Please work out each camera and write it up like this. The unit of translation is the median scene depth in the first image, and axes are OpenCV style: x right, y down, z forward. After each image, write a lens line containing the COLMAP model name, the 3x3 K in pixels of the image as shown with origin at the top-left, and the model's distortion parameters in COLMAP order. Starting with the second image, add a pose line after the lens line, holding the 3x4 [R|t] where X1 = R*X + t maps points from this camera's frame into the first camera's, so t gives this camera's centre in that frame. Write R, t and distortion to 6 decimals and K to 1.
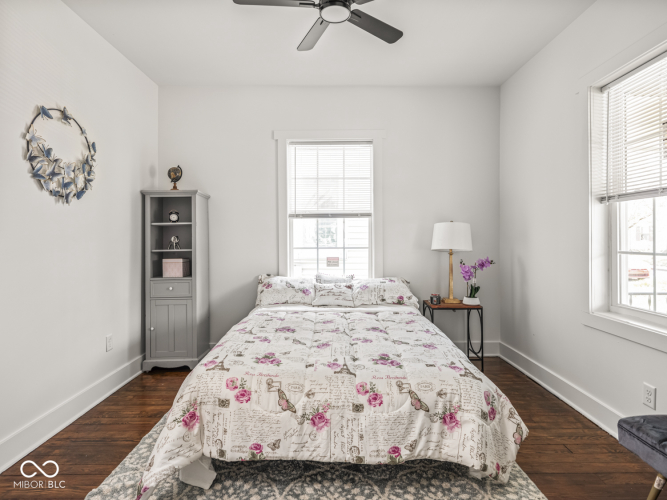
lens RADIAL K [[344.3, 0, 334.4], [0, 344.3, 235.0], [0, 0, 1]] dist [-0.002410, -0.000423]
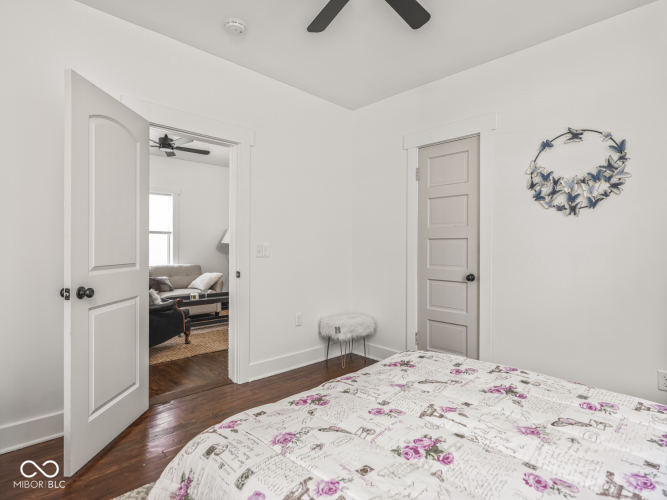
lens RADIAL K [[356.2, 0, 333.5], [0, 356.2, 250.0], [0, 0, 1]] dist [0.000405, 0.000008]
pose [[-0.725812, 0.002246, -0.687889, 0.273170], [-0.000446, 0.999993, 0.003736, 0.006944], [0.687893, 0.003019, -0.725806, 0.653796]]
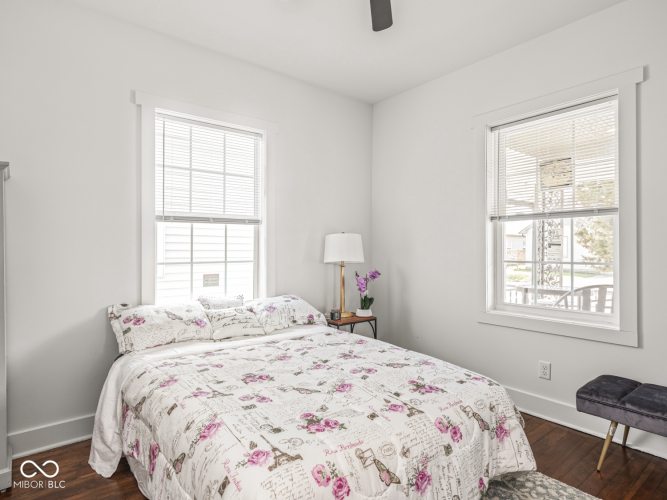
lens RADIAL K [[368.1, 0, 331.0], [0, 368.1, 244.7], [0, 0, 1]] dist [0.001568, -0.000183]
pose [[0.796860, 0.010239, 0.604078, -0.341996], [-0.007619, 0.999947, -0.006897, 0.002535], [-0.604116, 0.000894, 0.796896, 0.214275]]
